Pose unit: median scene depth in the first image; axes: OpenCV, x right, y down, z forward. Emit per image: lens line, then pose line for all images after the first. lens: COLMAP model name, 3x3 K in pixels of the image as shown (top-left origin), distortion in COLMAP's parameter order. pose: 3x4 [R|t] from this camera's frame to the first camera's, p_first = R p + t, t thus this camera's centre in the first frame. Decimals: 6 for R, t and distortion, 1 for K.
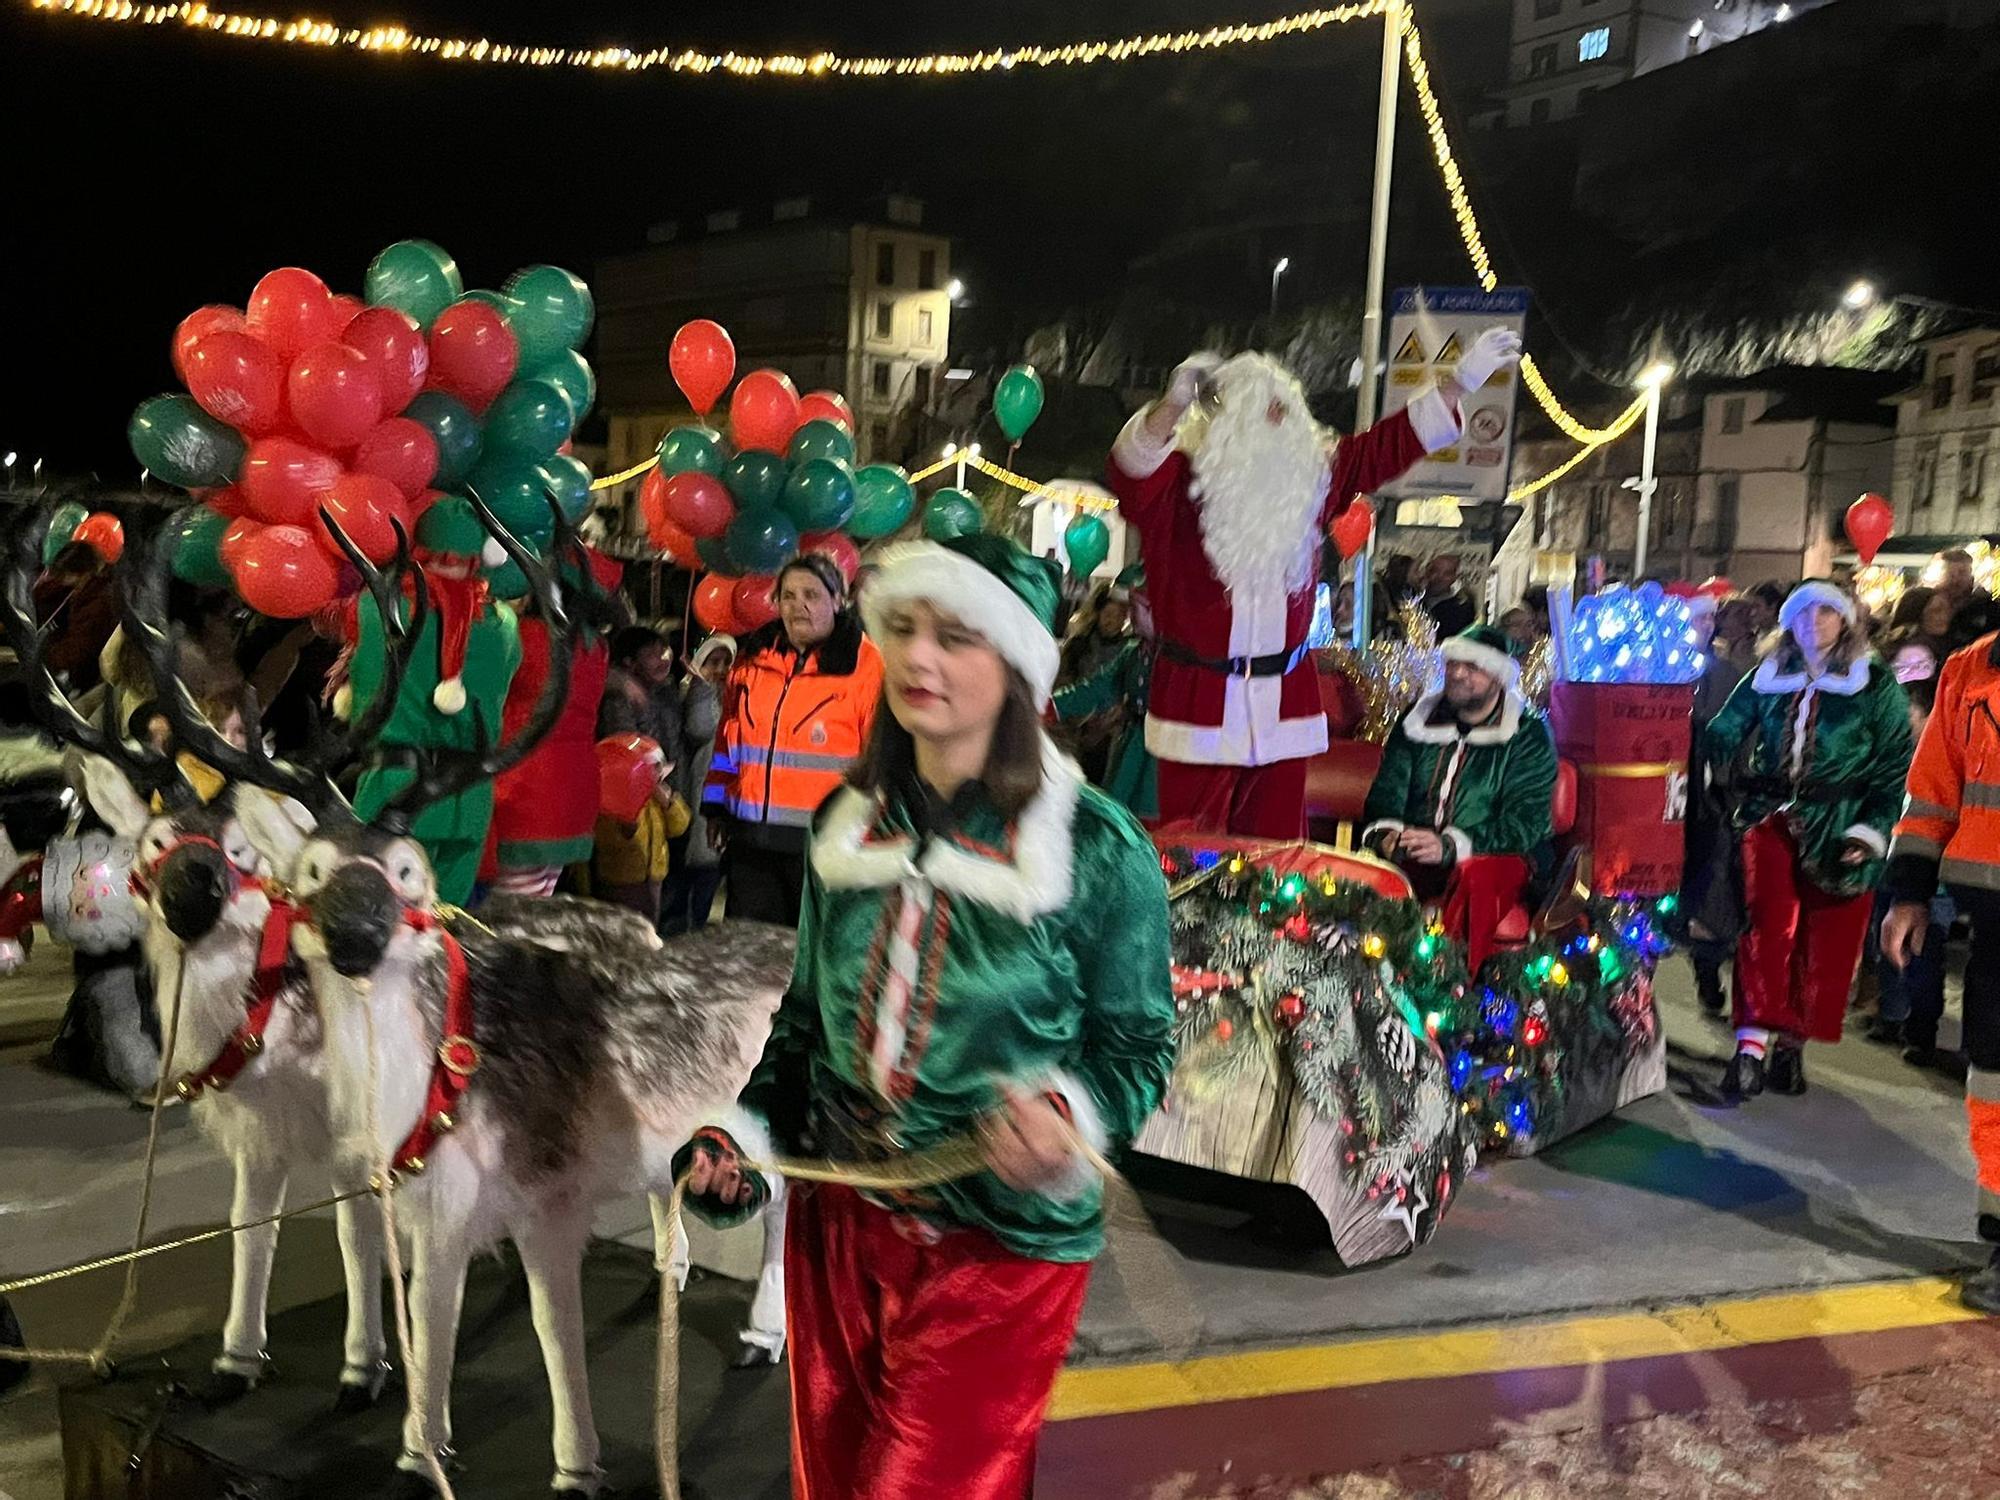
lens RADIAL K [[1976.7, 0, 1006.6], [0, 1976.7, 761.5], [0, 0, 1]] dist [0.047865, 0.000000]
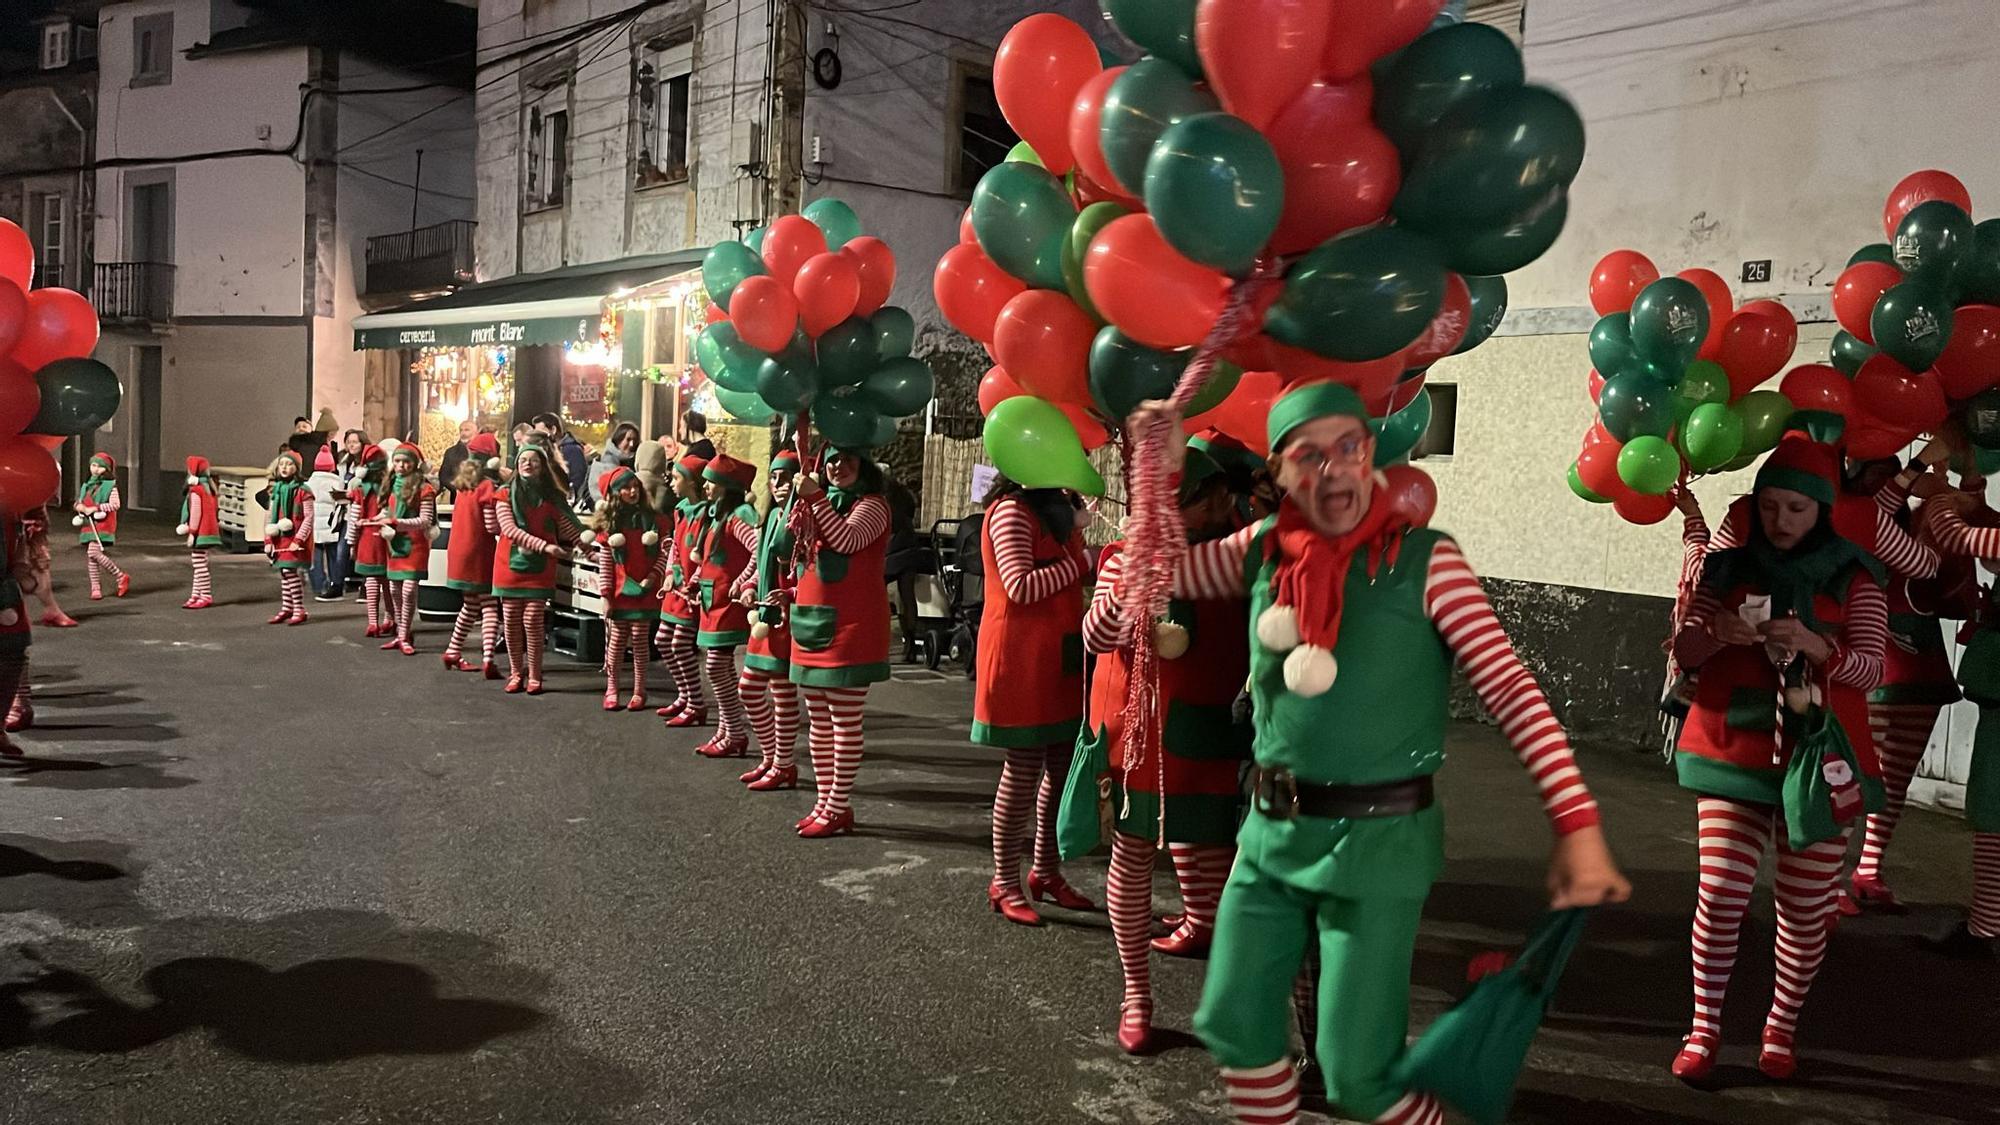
lens RADIAL K [[1525.6, 0, 1056.0], [0, 1525.6, 558.4], [0, 0, 1]] dist [0.004064, -0.019690]
pose [[0.706029, -0.054563, 0.706078, 0.151394], [0.056476, 0.998190, 0.020664, -0.025728], [-0.705927, 0.025287, 0.707833, 0.350474]]
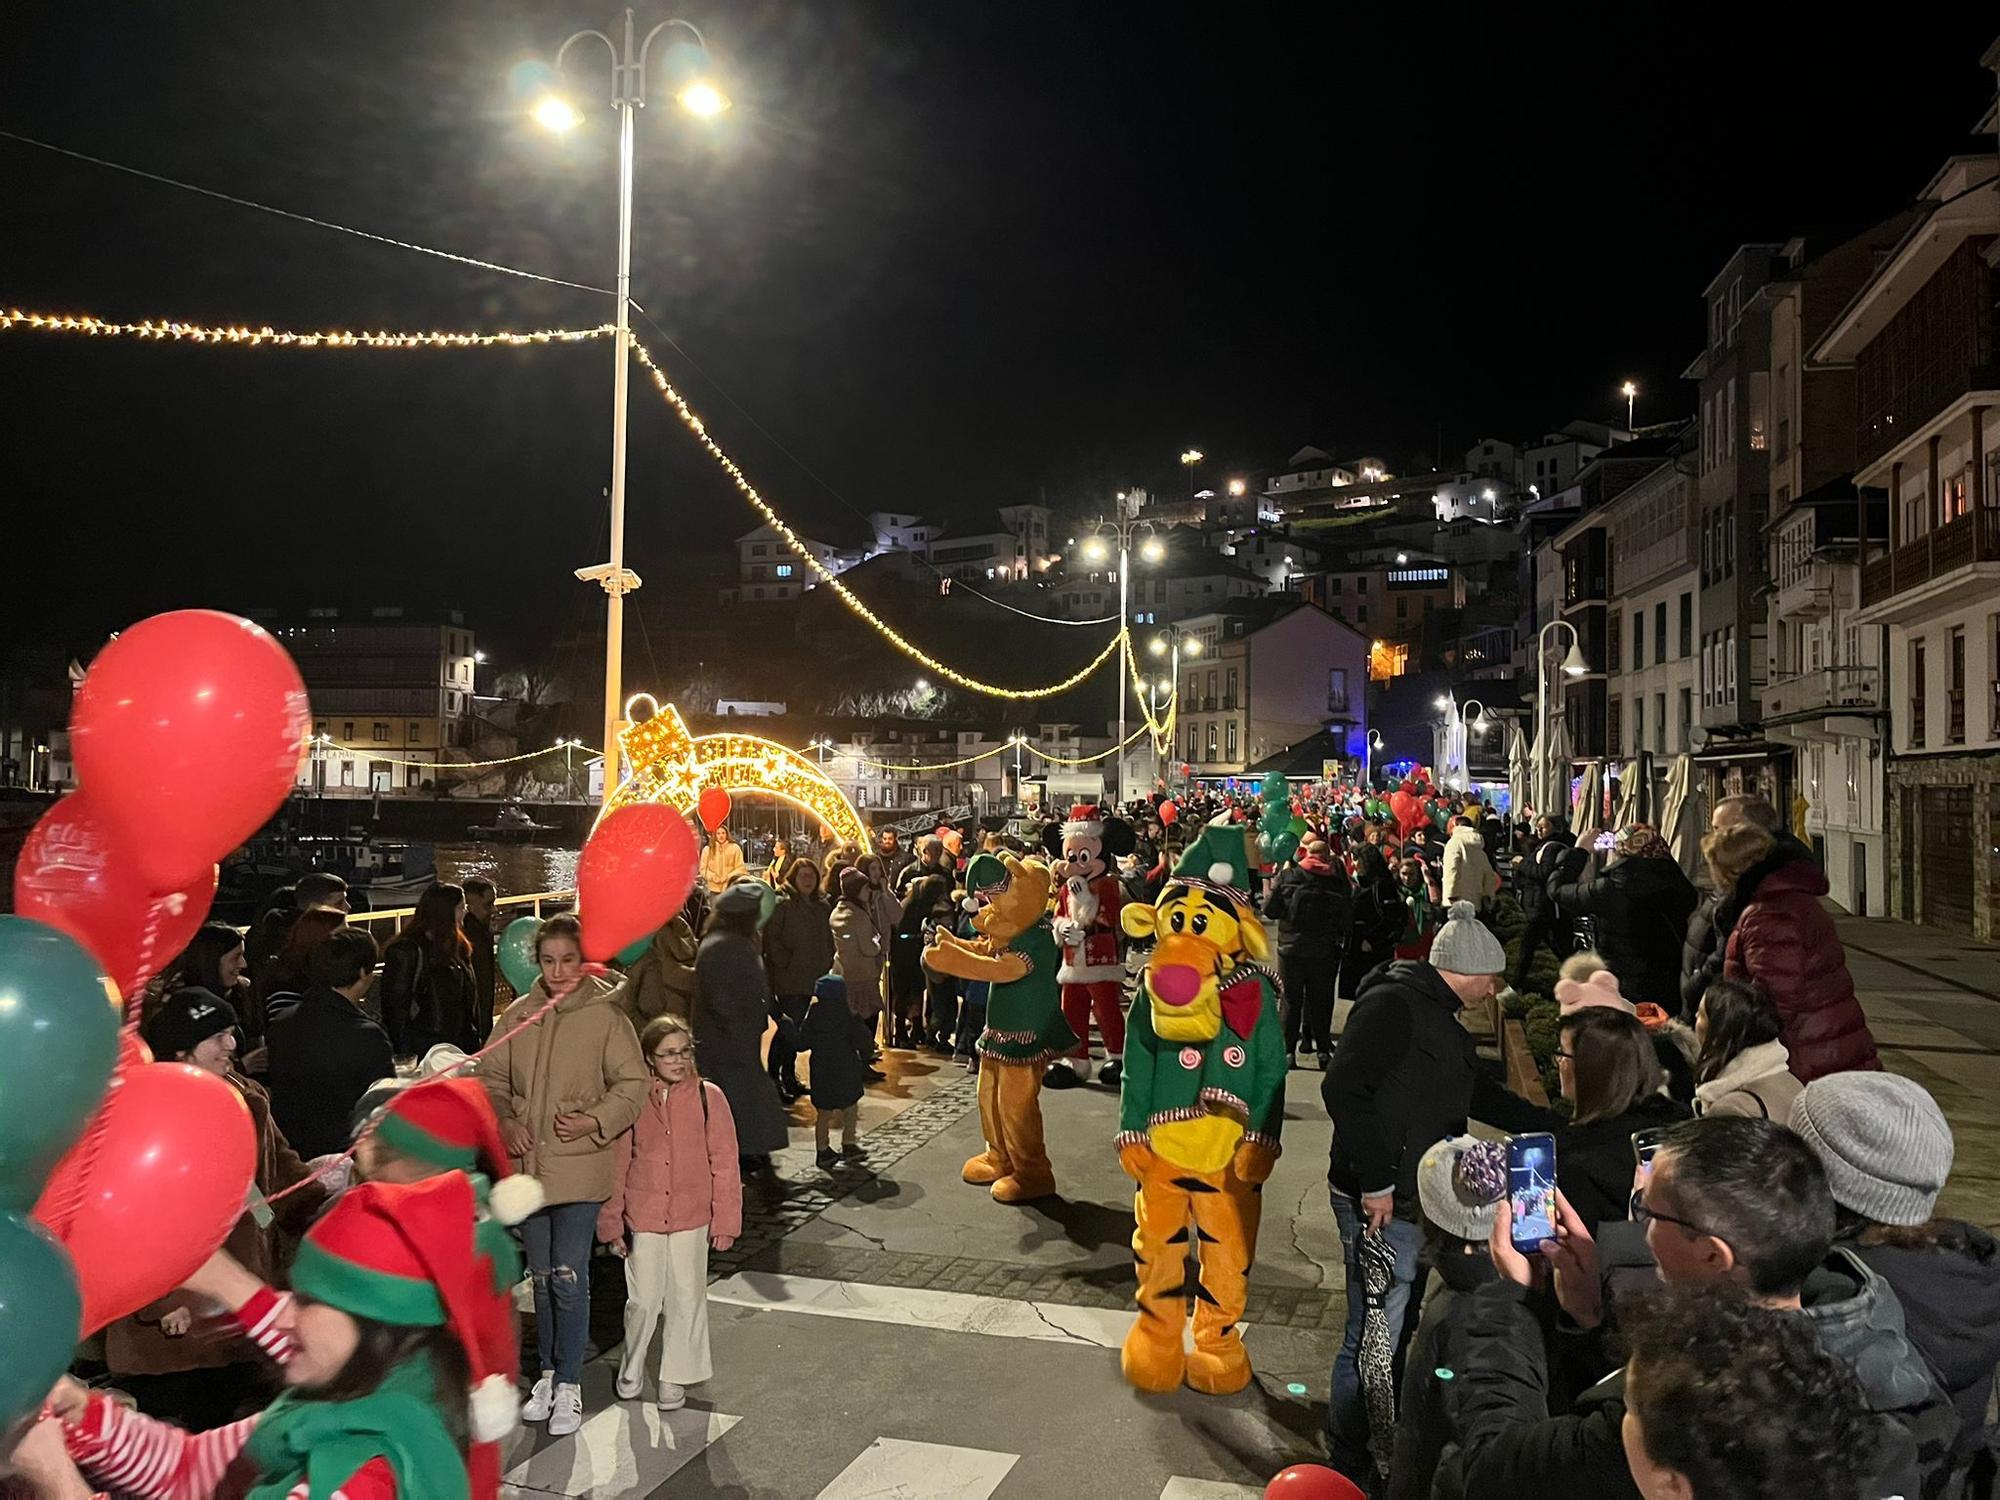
lens RADIAL K [[1498.2, 0, 986.2], [0, 1498.2, 760.7], [0, 0, 1]] dist [0.039876, -0.047181]
pose [[0.757700, -0.029204, 0.651949, -0.744495], [0.096802, 0.992976, -0.068024, 0.020089], [-0.645383, 0.114652, 0.755205, -0.534134]]
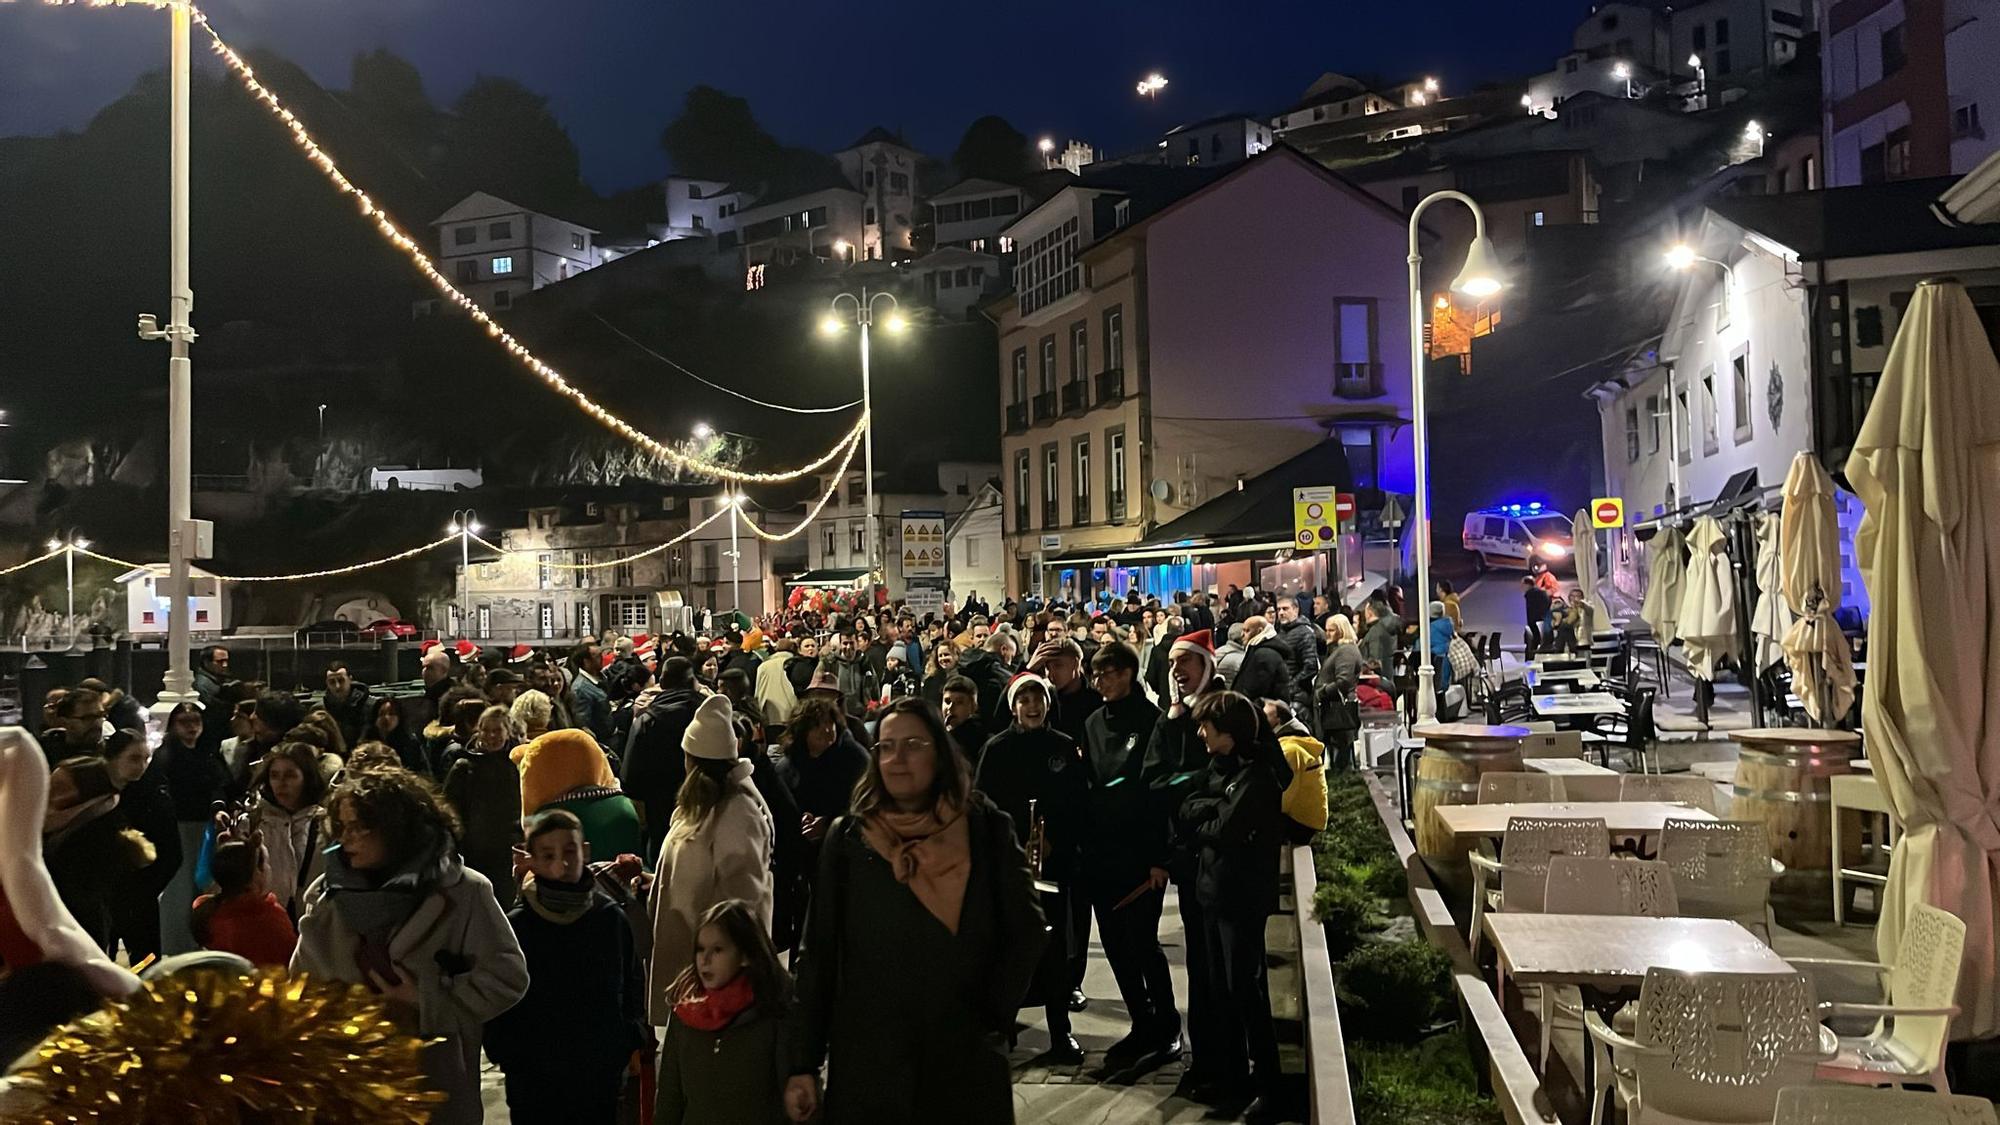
lens RADIAL K [[1569.1, 0, 1004.4], [0, 1569.1, 566.1], [0, 0, 1]] dist [0.042238, -0.050373]
pose [[0.768015, -0.062292, 0.637396, -0.208355], [0.134394, 0.988774, -0.065303, 0.004444], [-0.626172, 0.135816, 0.767764, -0.158062]]
